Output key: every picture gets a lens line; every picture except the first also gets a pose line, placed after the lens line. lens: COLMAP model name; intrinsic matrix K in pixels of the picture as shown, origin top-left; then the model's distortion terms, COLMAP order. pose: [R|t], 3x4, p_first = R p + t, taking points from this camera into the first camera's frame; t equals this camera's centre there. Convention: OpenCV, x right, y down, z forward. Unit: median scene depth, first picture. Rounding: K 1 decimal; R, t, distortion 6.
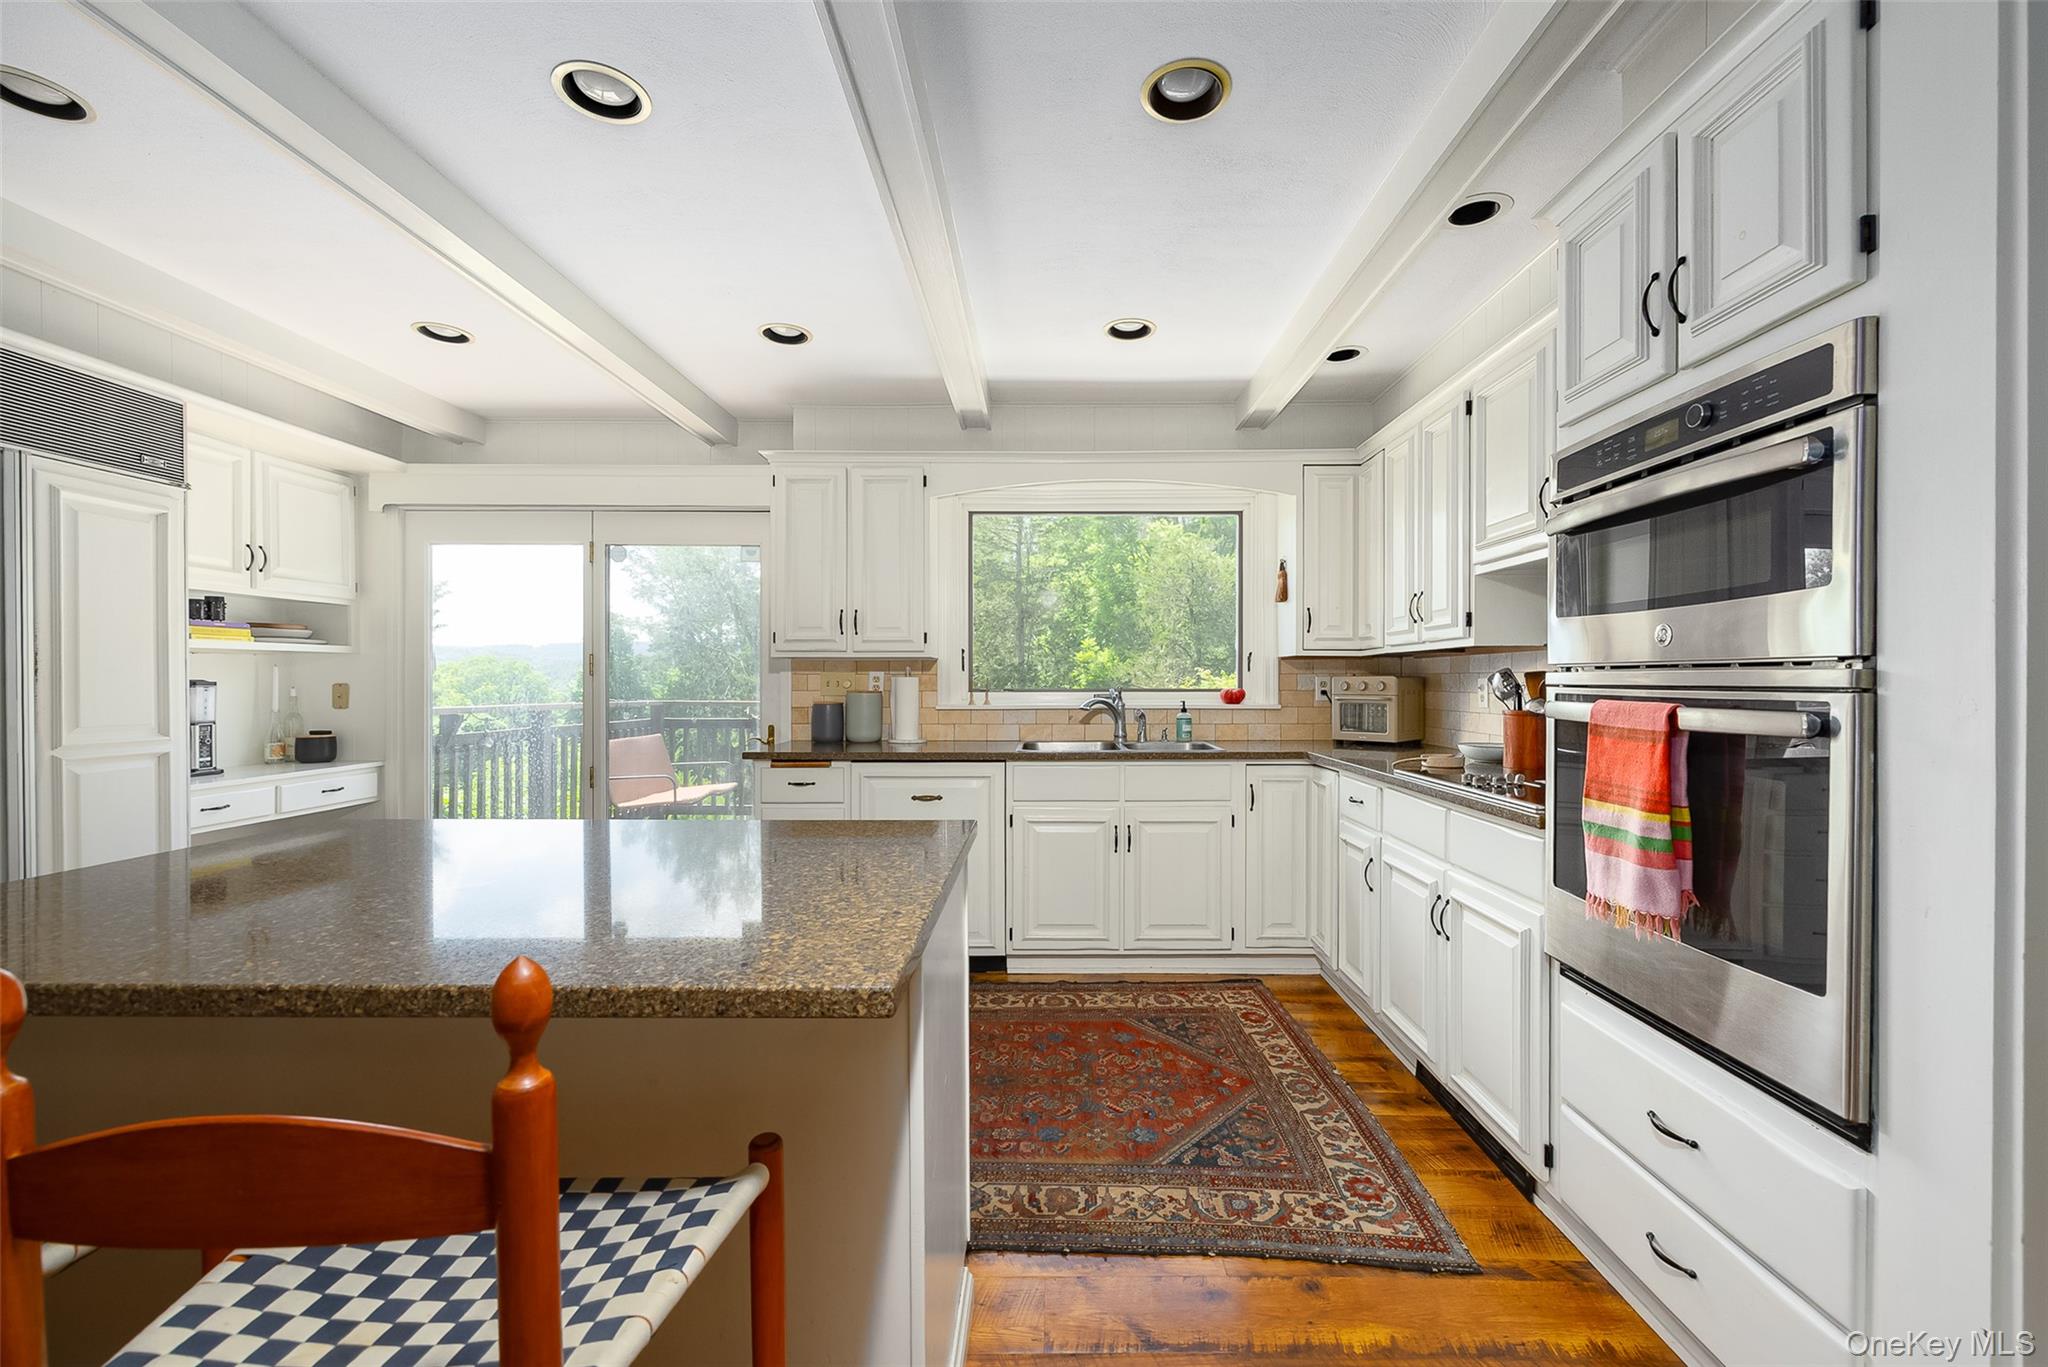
lens RADIAL K [[887.8, 0, 1024.0], [0, 887.8, 683.5], [0, 0, 1]] dist [-0.002032, -0.000234]
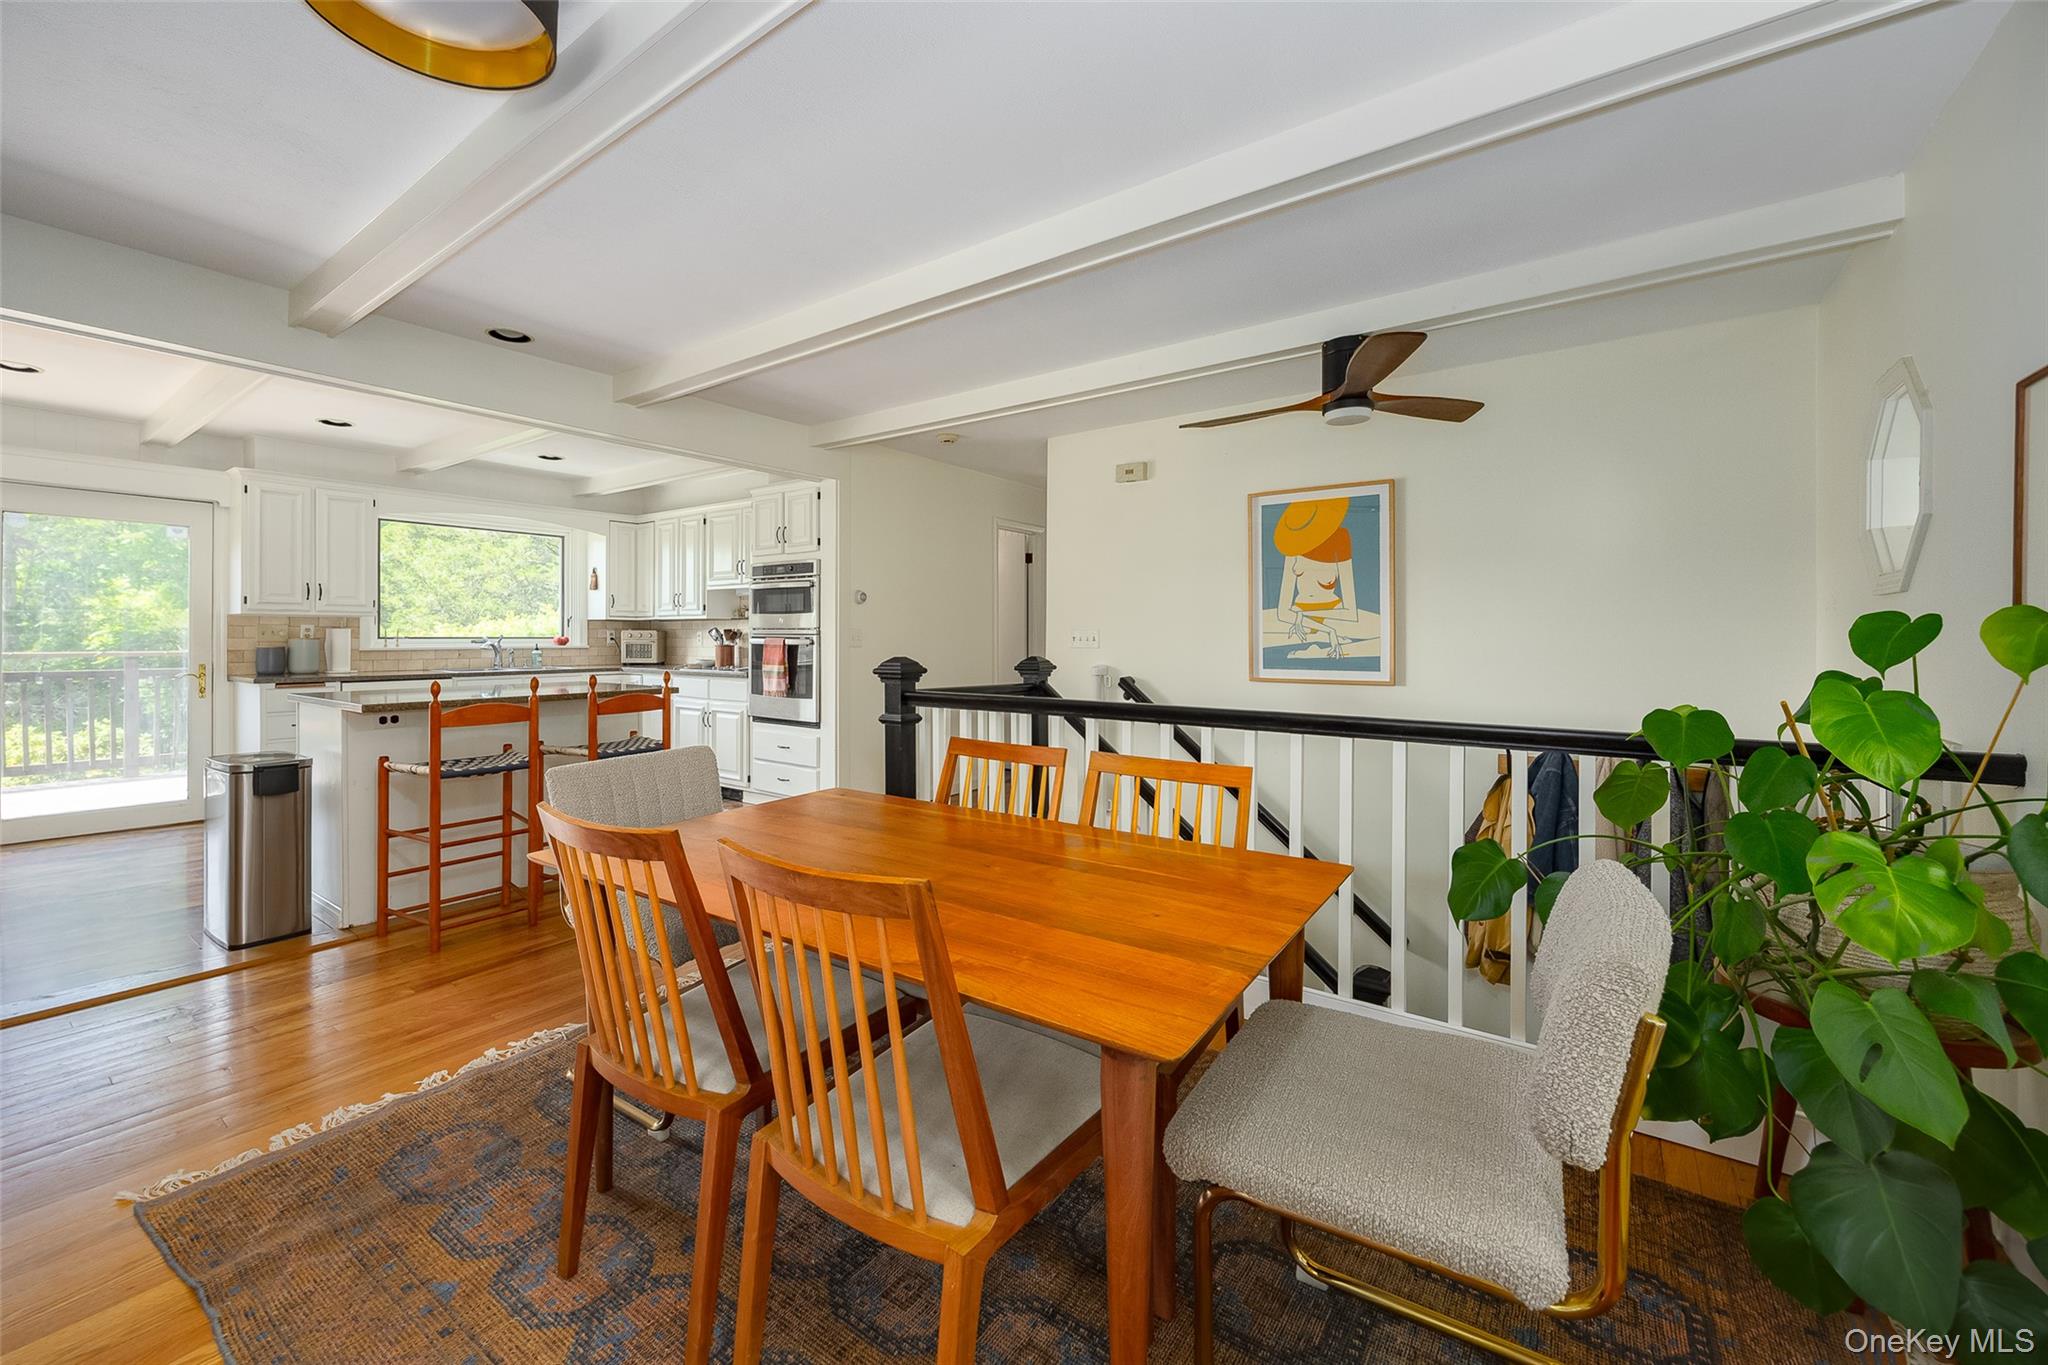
lens RADIAL K [[857.3, 0, 1020.4], [0, 857.3, 644.2], [0, 0, 1]] dist [-0.000971, -0.000134]
pose [[0.577602, -0.005850, 0.816298, -1.489409], [-0.000817, 0.999970, 0.007745, 0.015128], [-0.816318, -0.005140, 0.577580, -1.733264]]
